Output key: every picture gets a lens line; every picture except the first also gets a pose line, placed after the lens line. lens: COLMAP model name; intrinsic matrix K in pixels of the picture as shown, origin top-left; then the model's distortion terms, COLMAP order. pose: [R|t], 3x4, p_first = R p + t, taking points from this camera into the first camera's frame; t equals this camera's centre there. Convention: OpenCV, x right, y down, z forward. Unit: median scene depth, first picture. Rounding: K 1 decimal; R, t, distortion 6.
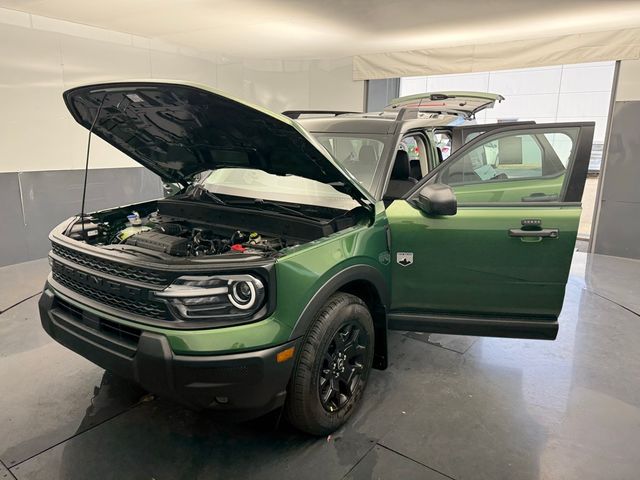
lens RADIAL K [[461.3, 0, 324.8], [0, 461.3, 242.5], [0, 0, 1]] dist [0.033345, -0.041488]
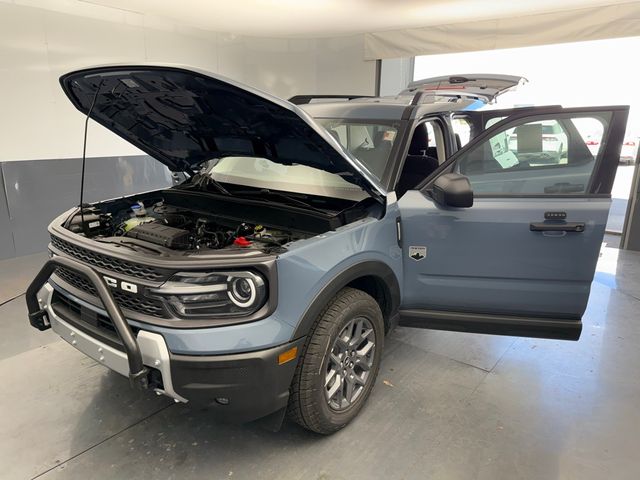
lens RADIAL K [[461.3, 0, 323.9], [0, 461.3, 248.2], [0, 0, 1]] dist [0.033345, -0.041488]
pose [[0.999125, 0.006110, -0.041381, 0.021553], [-0.004415, 0.999153, 0.040923, -0.013284], [0.041596, -0.040704, 0.998305, 0.050464]]
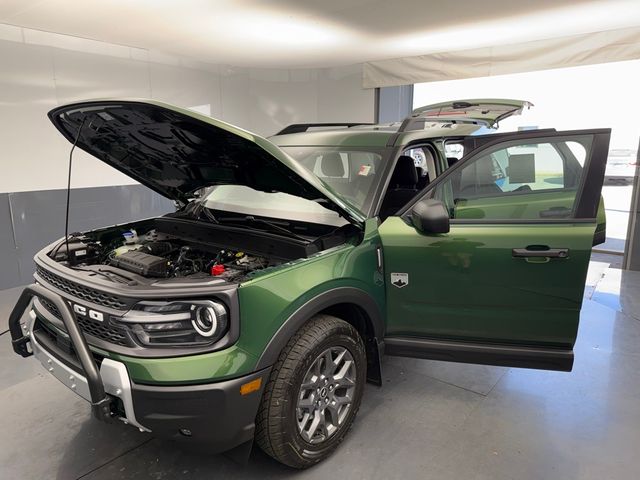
lens RADIAL K [[461.3, 0, 328.6], [0, 461.3, 246.0], [0, 0, 1]] dist [0.033345, -0.041488]
pose [[0.995188, -0.001841, -0.097969, 0.129183], [0.000367, 0.999887, -0.015061, -0.020361], [0.097985, 0.014953, 0.995076, 0.062511]]
